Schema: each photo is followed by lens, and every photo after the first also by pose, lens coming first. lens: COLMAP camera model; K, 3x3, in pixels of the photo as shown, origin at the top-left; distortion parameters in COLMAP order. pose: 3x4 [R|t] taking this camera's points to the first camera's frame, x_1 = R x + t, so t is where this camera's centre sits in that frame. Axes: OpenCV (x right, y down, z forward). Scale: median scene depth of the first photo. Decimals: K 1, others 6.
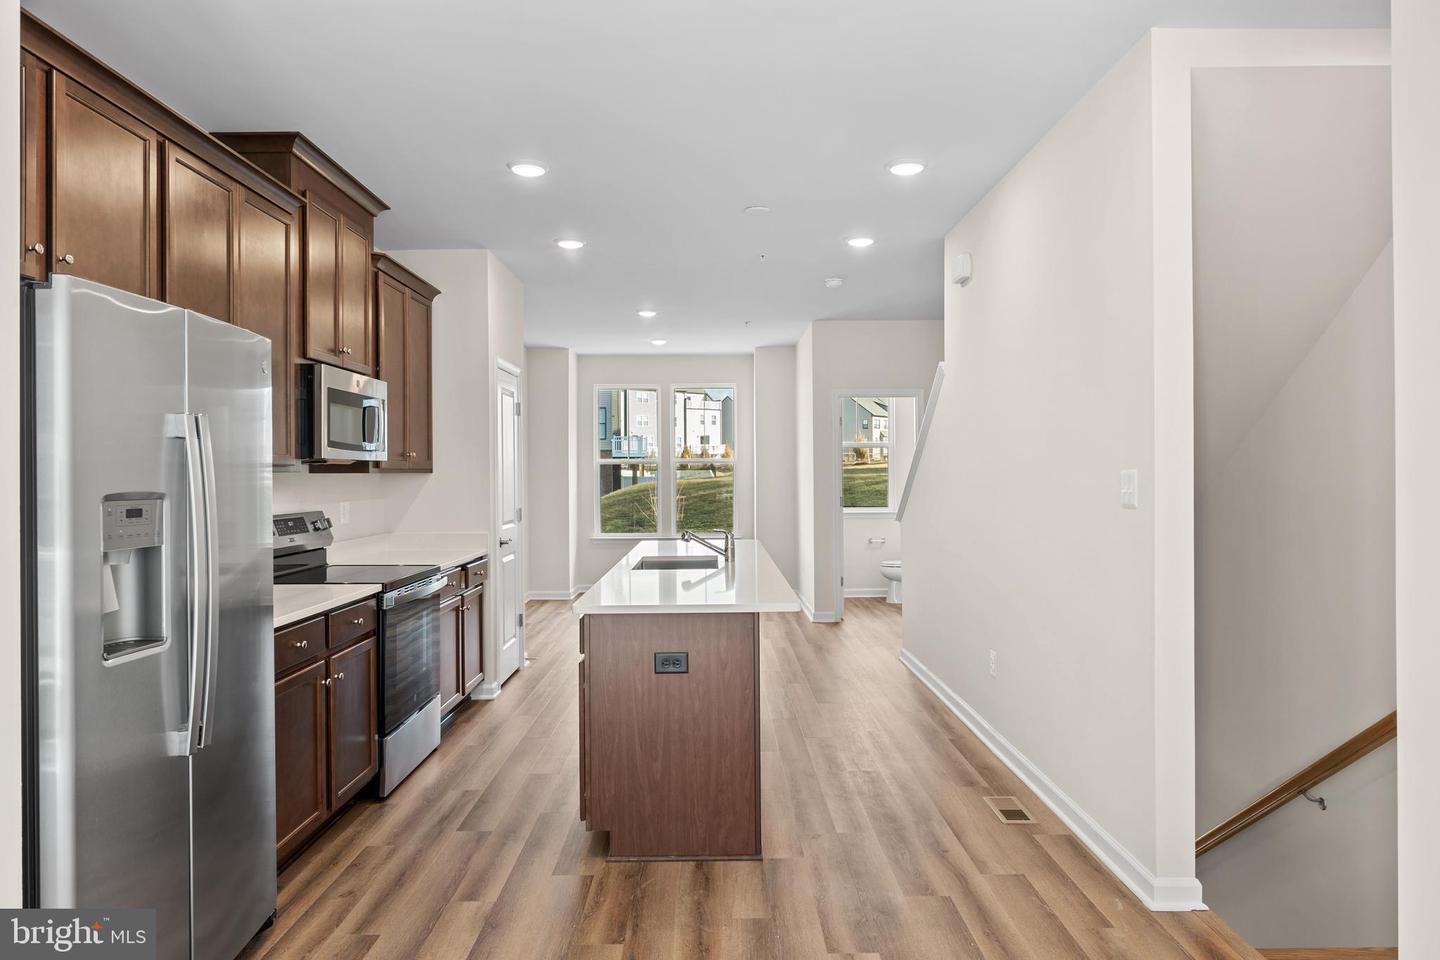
lens RADIAL K [[920.7, 0, 720.4], [0, 920.7, 477.0], [0, 0, 1]] dist [0.000090, -0.001078]
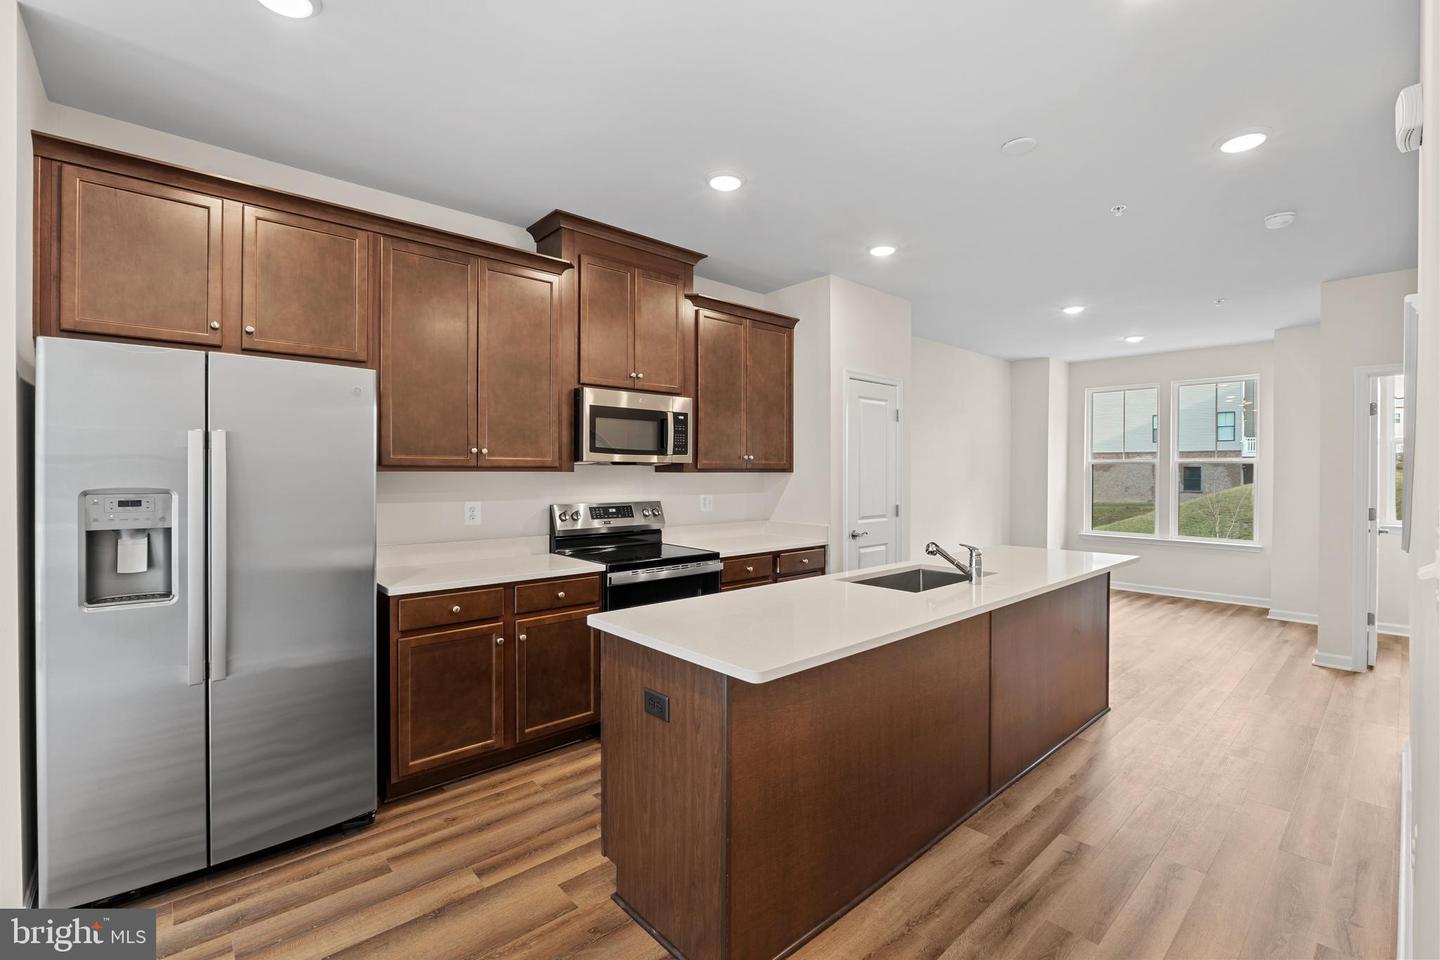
lens RADIAL K [[631.1, 0, 717.0], [0, 631.1, 479.1], [0, 0, 1]] dist [-0.016819, 0.000766]
pose [[0.661953, 0.017605, -0.749339, 0.284038], [-0.009258, 0.999840, 0.015313, -0.008835], [0.749488, -0.003199, 0.662010, 0.460407]]
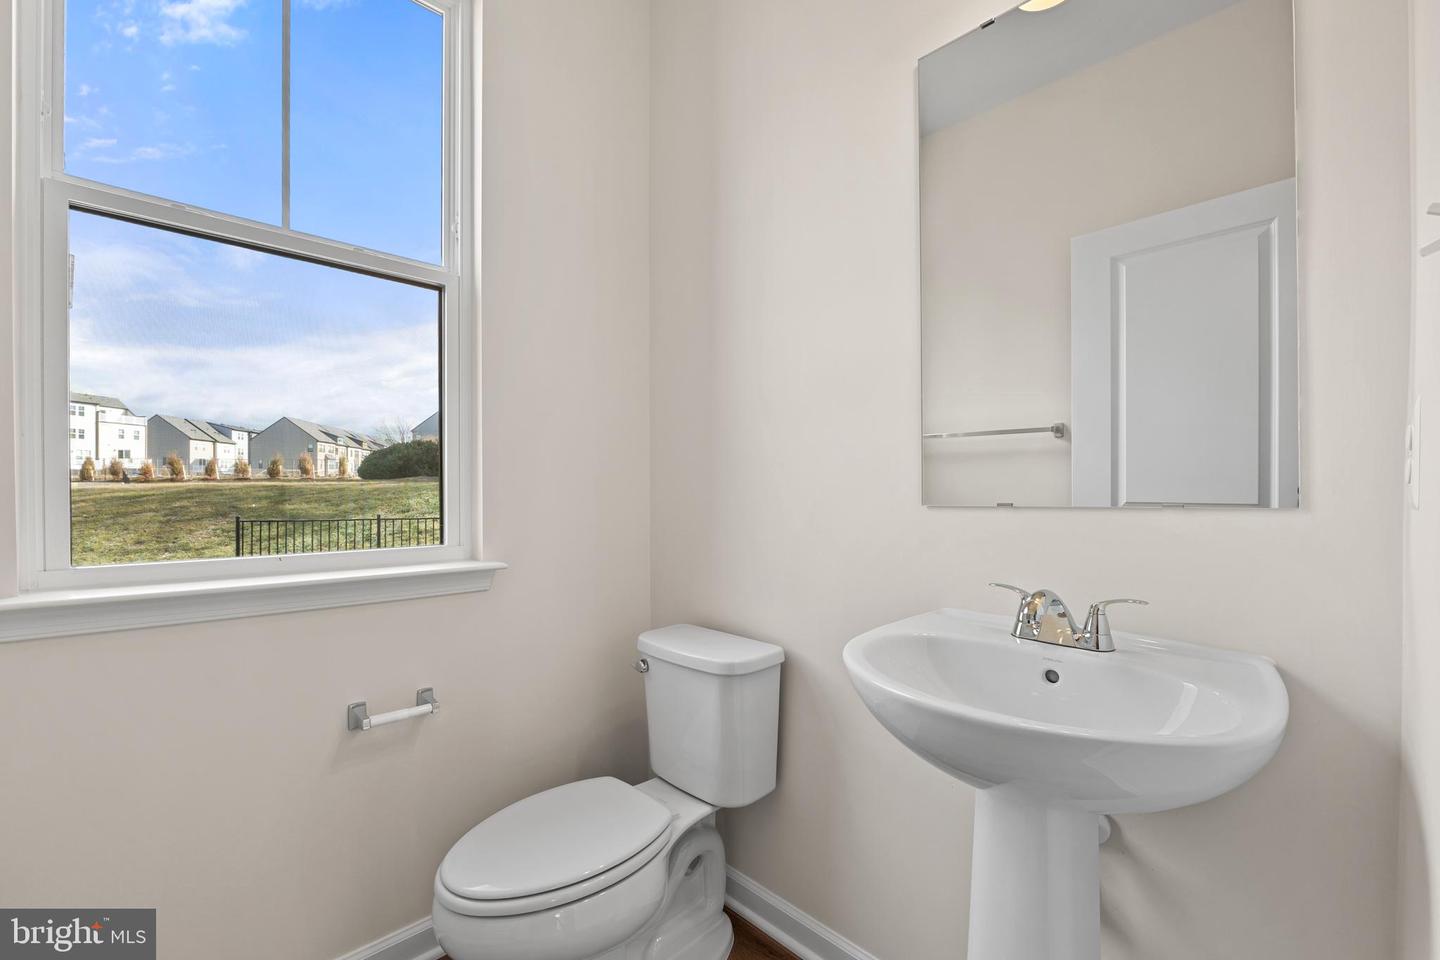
lens RADIAL K [[603.0, 0, 717.0], [0, 603.0, 489.5], [0, 0, 1]] dist [-0.008430, 0.000037]
pose [[0.730653, 0.013375, 0.682618, 0.314646], [-0.007542, 0.999905, -0.011519, 0.045428], [-0.682707, 0.003268, 0.730685, 1.956119]]
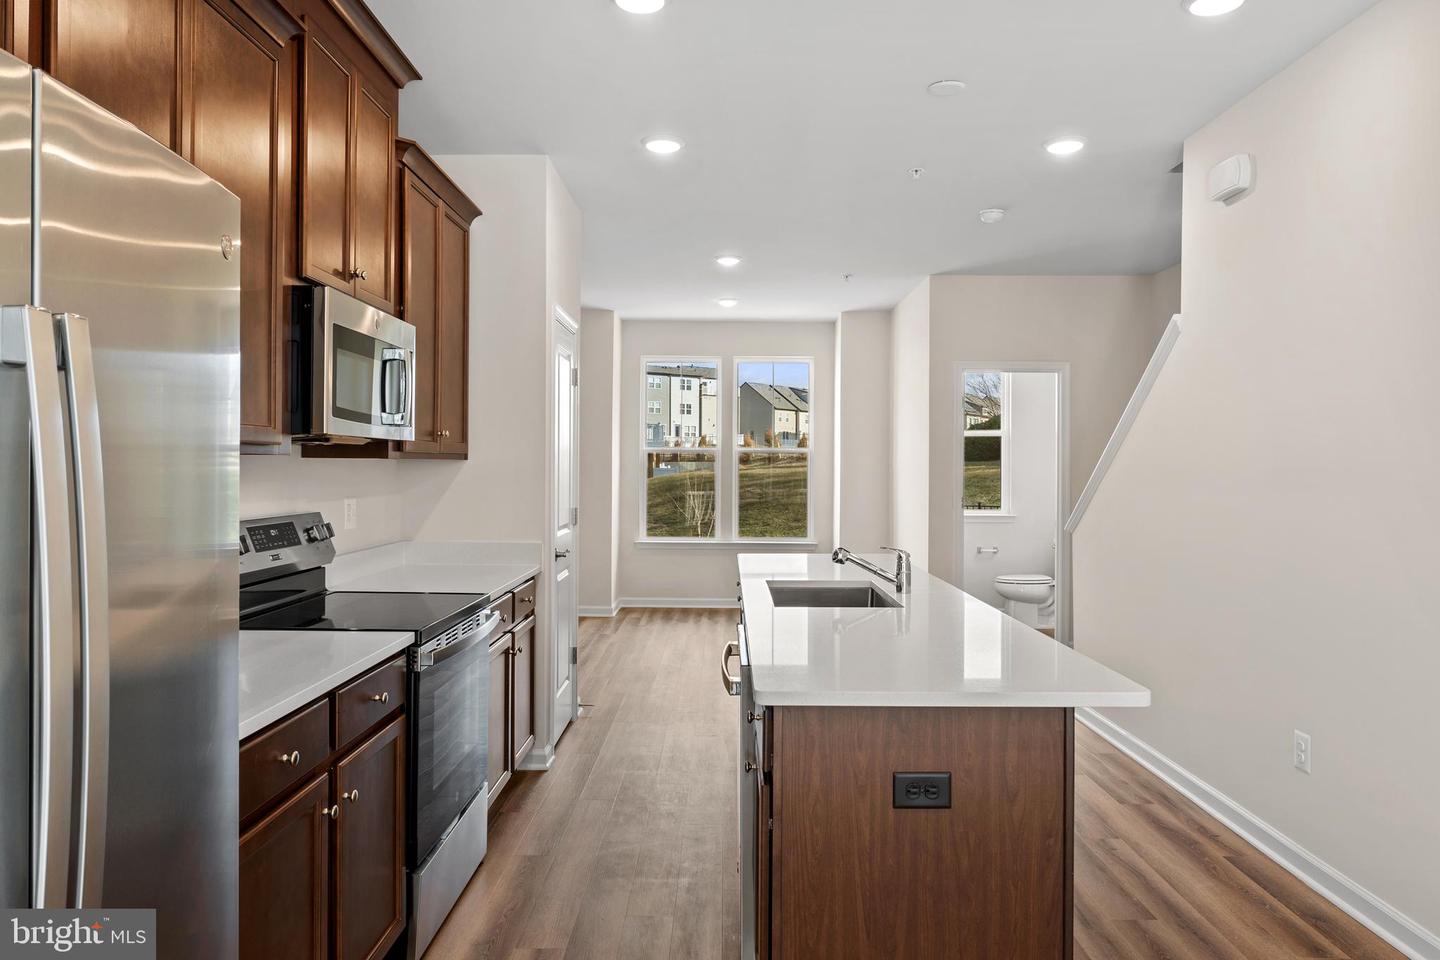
lens RADIAL K [[984.8, 0, 721.5], [0, 984.8, 472.3], [0, 0, 1]] dist [-0.006114, 0.002266]
pose [[0.999844, 0.012991, -0.011984, -0.121618], [-0.012954, 0.999911, 0.003222, 0.000466], [0.012025, -0.003067, 0.999923, 0.263014]]
